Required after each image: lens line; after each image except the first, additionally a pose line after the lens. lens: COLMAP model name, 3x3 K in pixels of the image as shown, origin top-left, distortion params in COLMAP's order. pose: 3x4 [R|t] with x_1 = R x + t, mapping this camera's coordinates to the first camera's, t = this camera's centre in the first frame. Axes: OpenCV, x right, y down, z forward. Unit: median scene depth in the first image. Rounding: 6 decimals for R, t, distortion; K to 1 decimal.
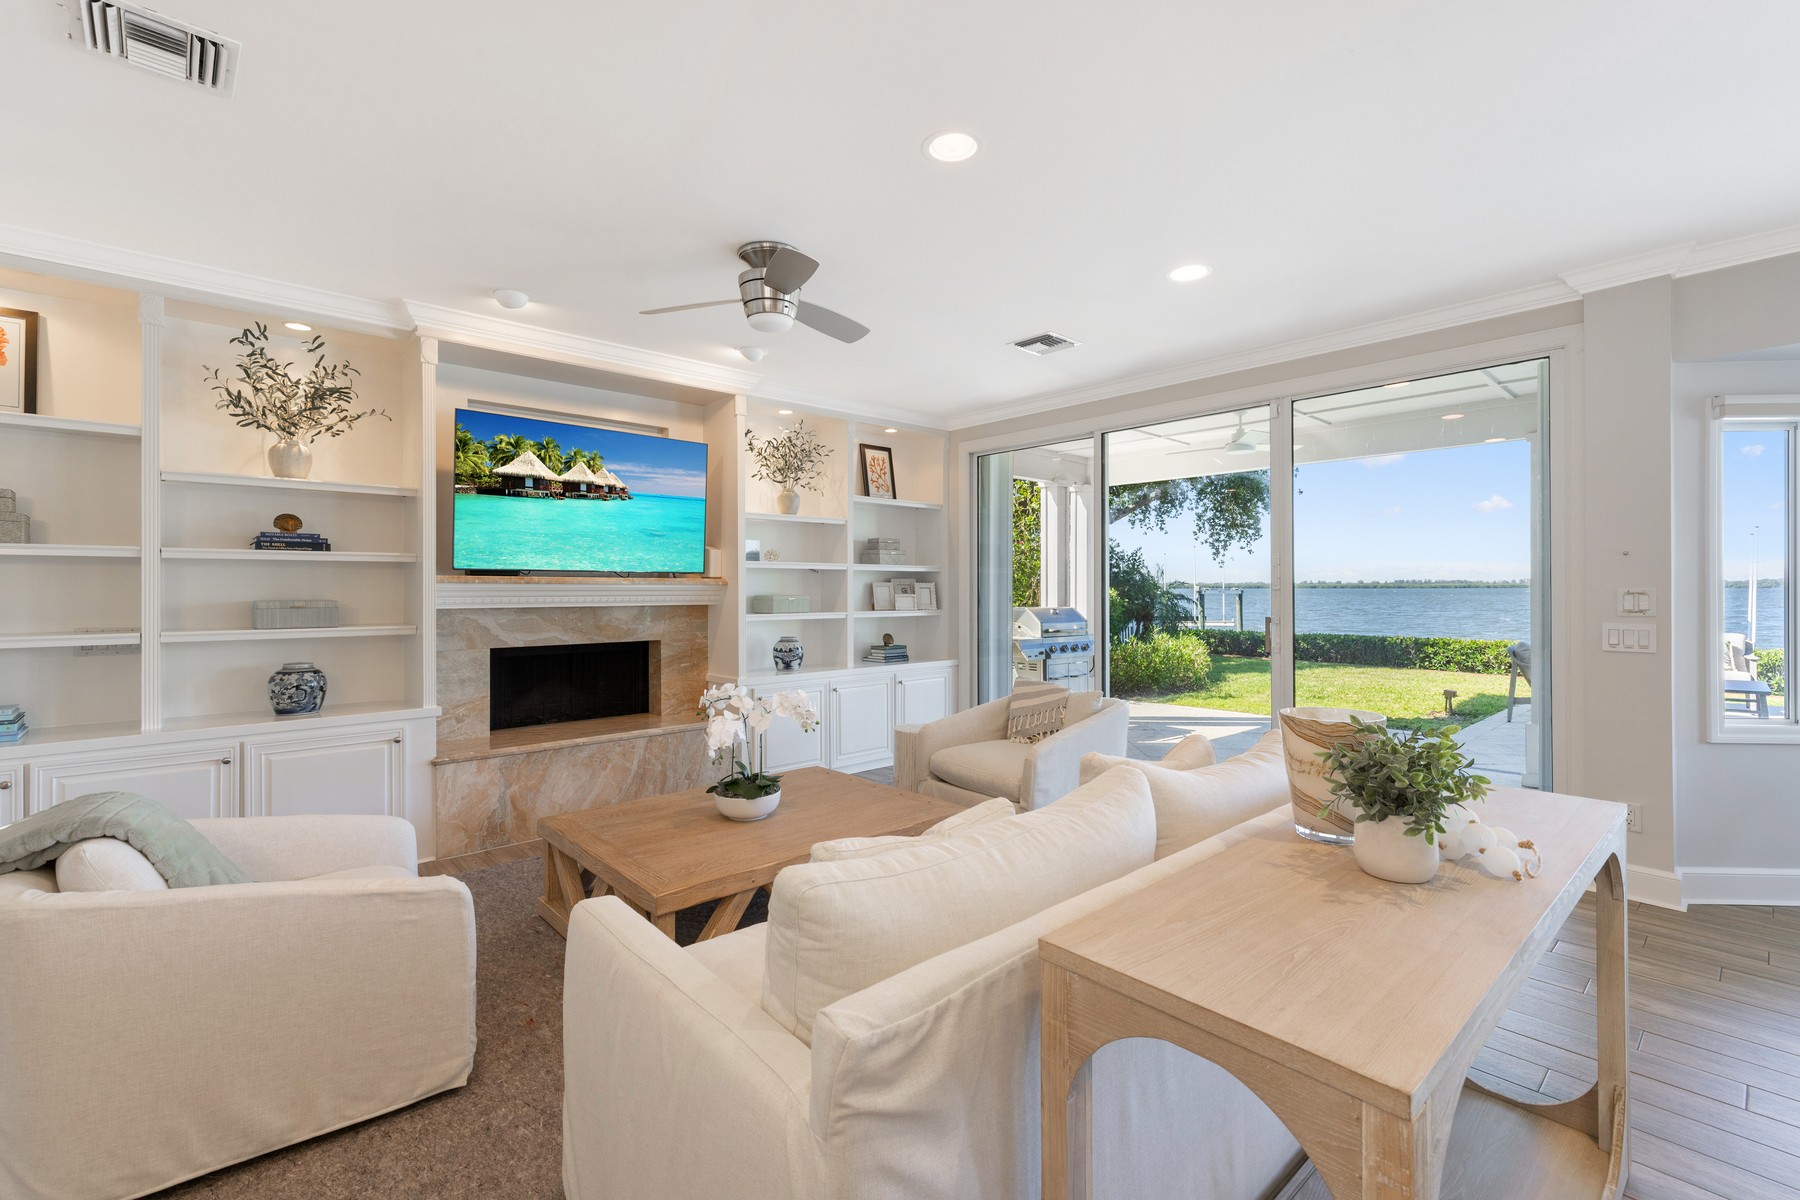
lens RADIAL K [[783.8, 0, 891.6], [0, 783.8, 584.2], [0, 0, 1]] dist [0.011162, -0.001643]
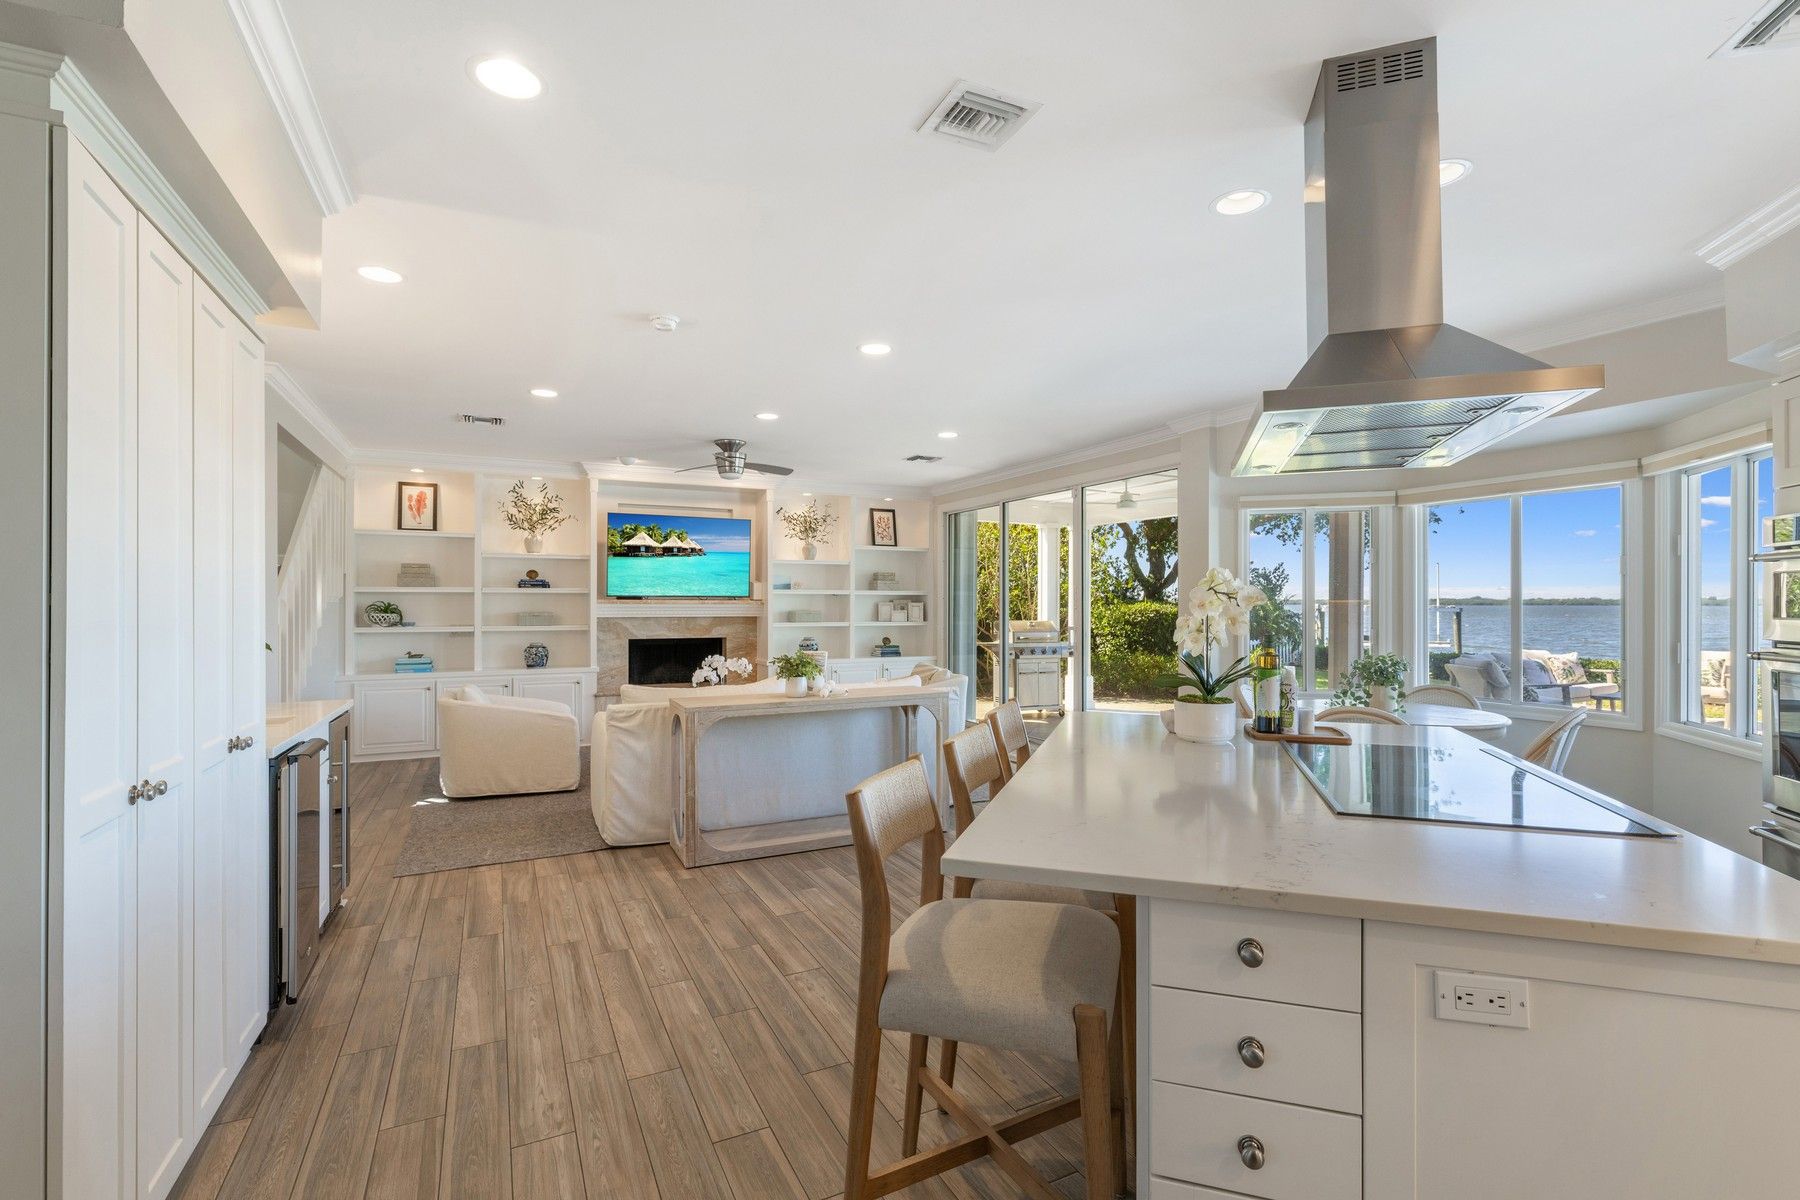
lens RADIAL K [[823.9, 0, 910.2], [0, 823.9, 599.5], [0, 0, 1]] dist [0.001722, 0.000441]
pose [[0.965810, -0.000027, -0.259250, 0.604786], [-0.000250, 0.999999, -0.001035, -0.008477], [0.259250, 0.001065, 0.965810, -0.667038]]
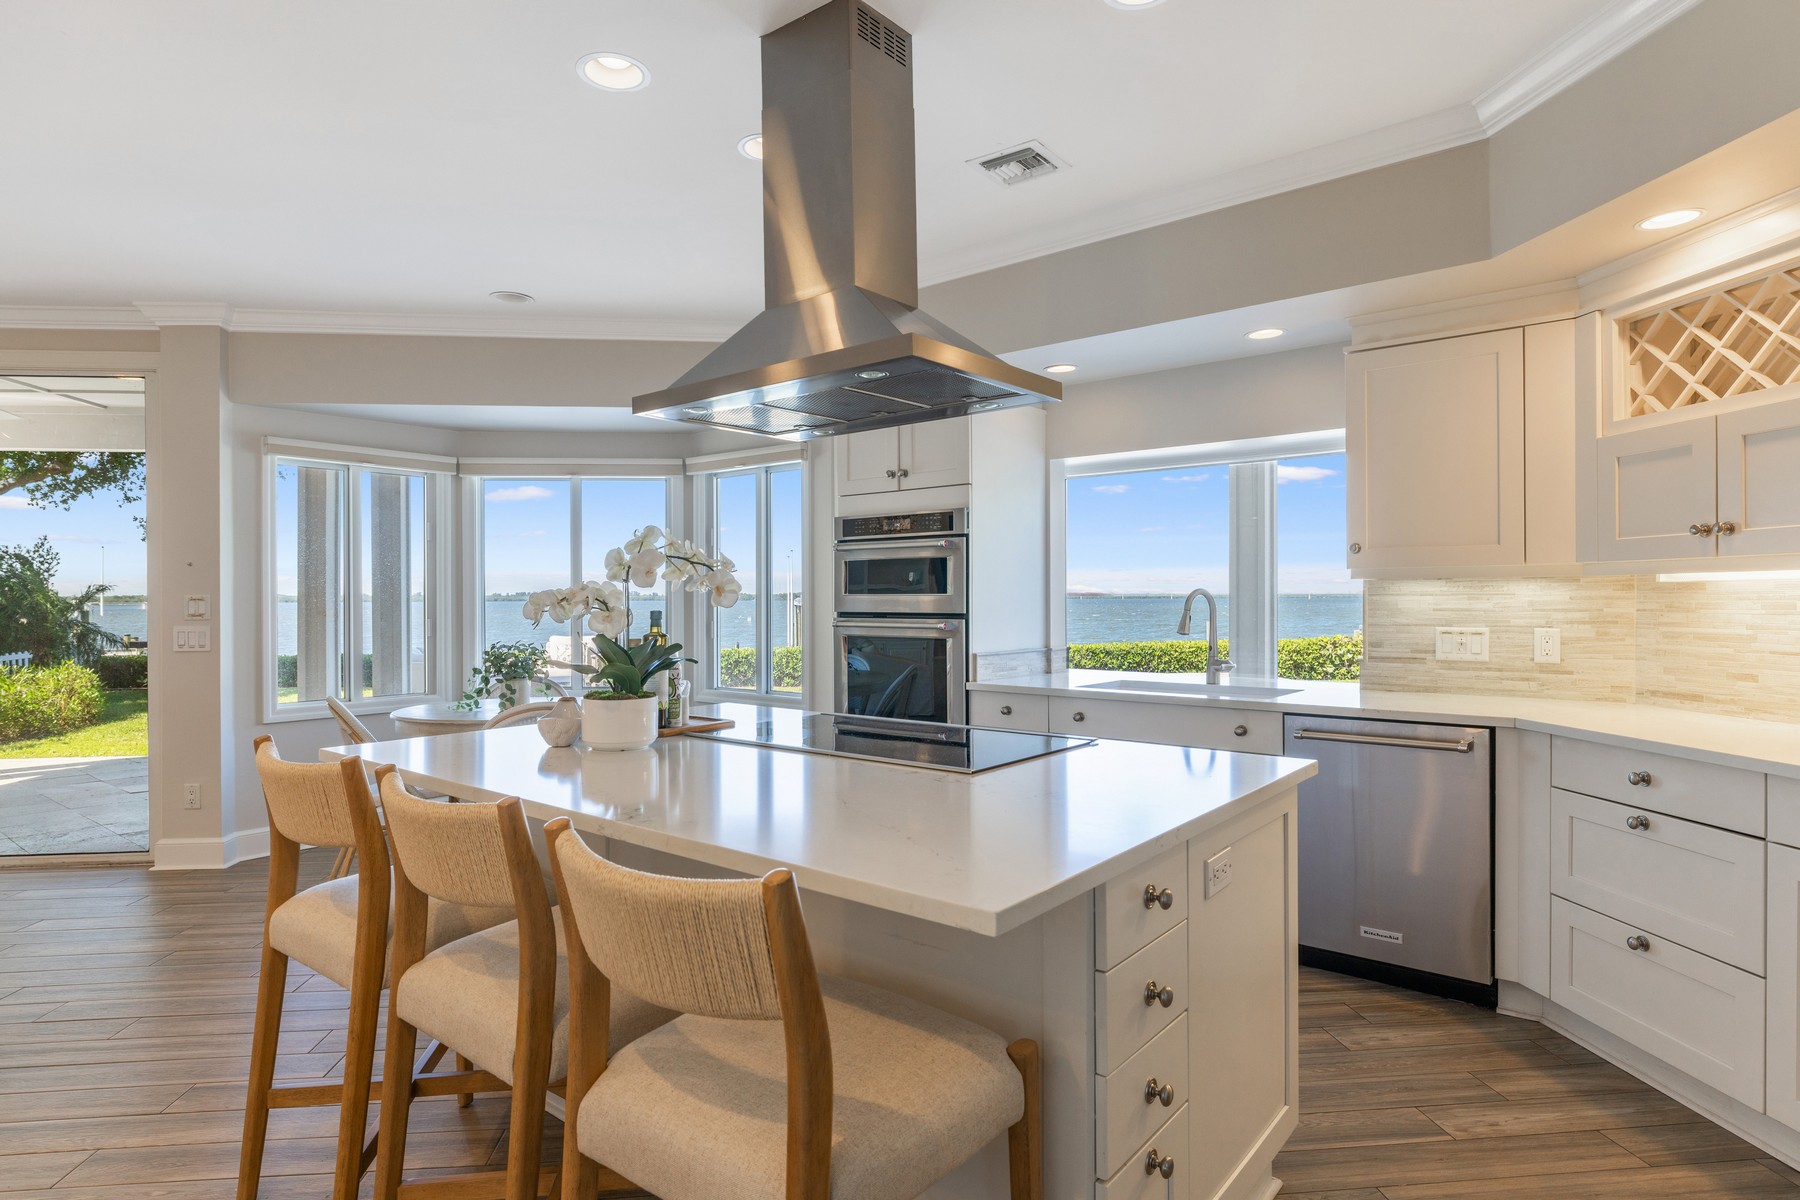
lens RADIAL K [[952.4, 0, 902.7], [0, 952.4, 596.0], [0, 0, 1]] dist [0.000906, 0.002319]
pose [[0.572573, -0.004954, 0.819839, 0.300108], [0.006147, 0.999980, 0.001750, 0.007949], [-0.819831, 0.004038, 0.572591, -0.464031]]
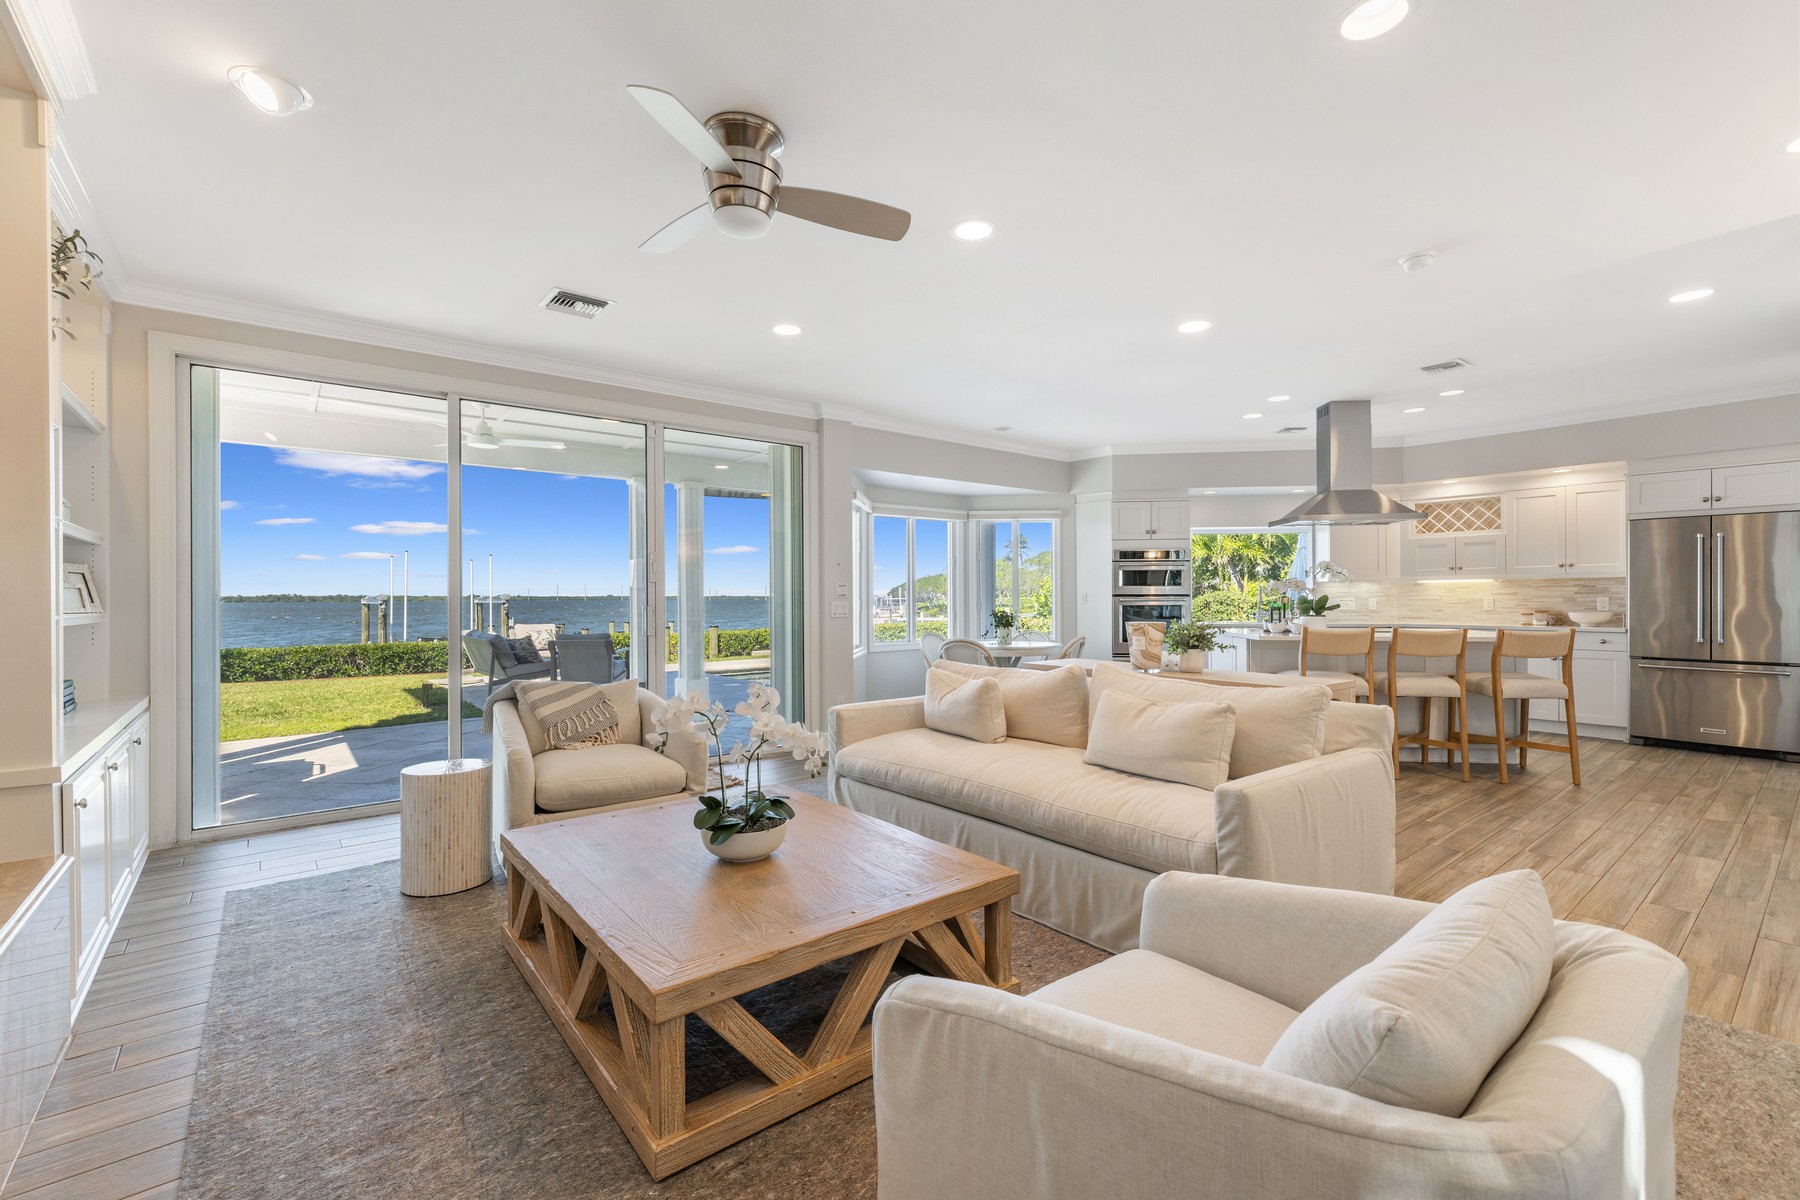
lens RADIAL K [[783.8, 0, 892.0], [0, 783.8, 582.8], [0, 0, 1]] dist [0.011162, -0.001643]
pose [[0.041552, 0.021466, 0.998906, -0.657180], [0.008977, 0.999721, -0.021857, 0.032378], [-0.999096, 0.009876, 0.041348, 0.574822]]
